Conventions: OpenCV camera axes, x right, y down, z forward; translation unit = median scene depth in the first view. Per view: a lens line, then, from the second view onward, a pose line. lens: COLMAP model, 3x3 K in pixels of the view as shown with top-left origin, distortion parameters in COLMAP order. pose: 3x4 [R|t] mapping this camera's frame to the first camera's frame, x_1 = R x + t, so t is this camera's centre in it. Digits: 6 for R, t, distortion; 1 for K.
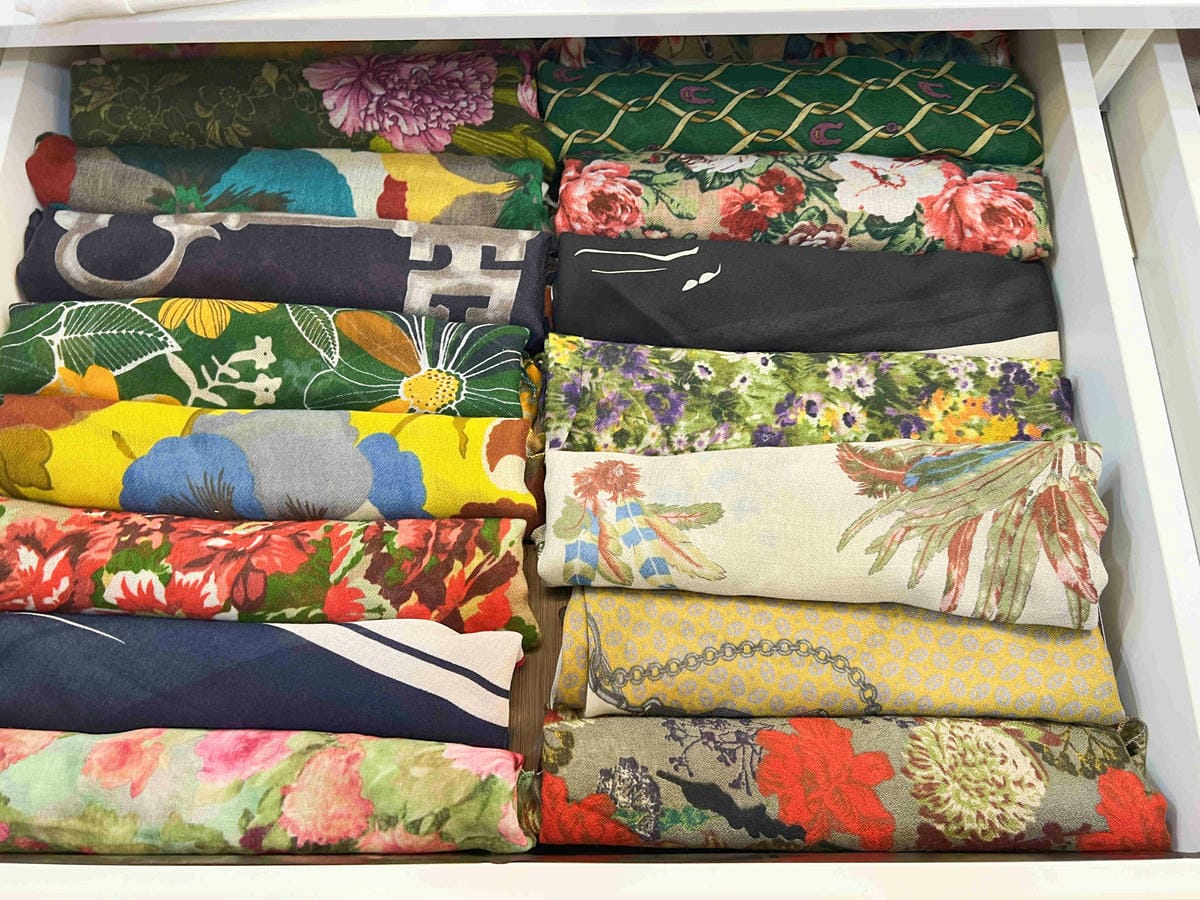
lens RADIAL K [[922.1, 0, 587.3], [0, 922.1, 474.4], [0, 0, 1]] dist [0.026780, -0.046532]
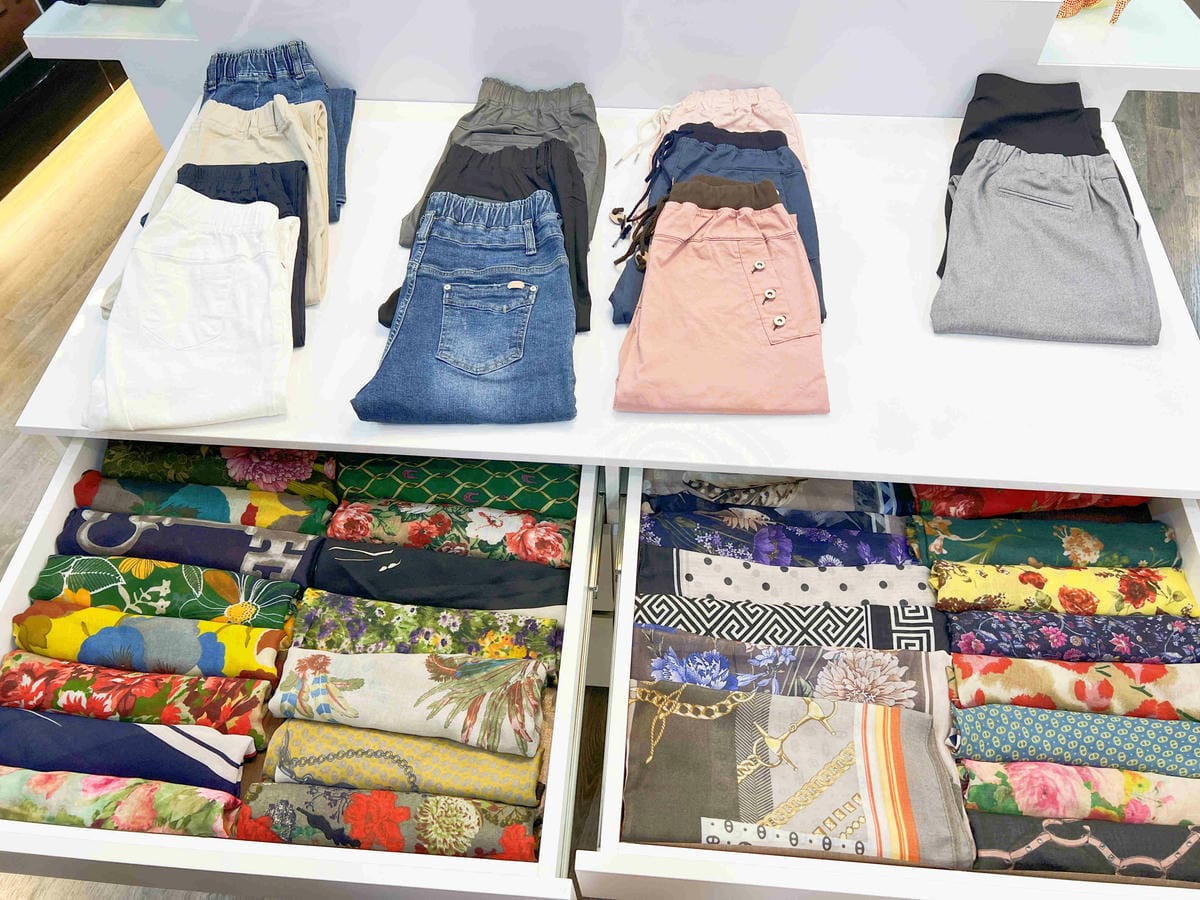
lens RADIAL K [[922.1, 0, 603.2], [0, 922.1, 443.6], [0, 0, 1]] dist [0.026780, -0.046532]
pose [[0.996964, 0.064353, -0.043844, 0.715720], [-0.074243, 0.955367, -0.285941, 0.078396], [0.023486, 0.288328, 0.957244, -1.067499]]
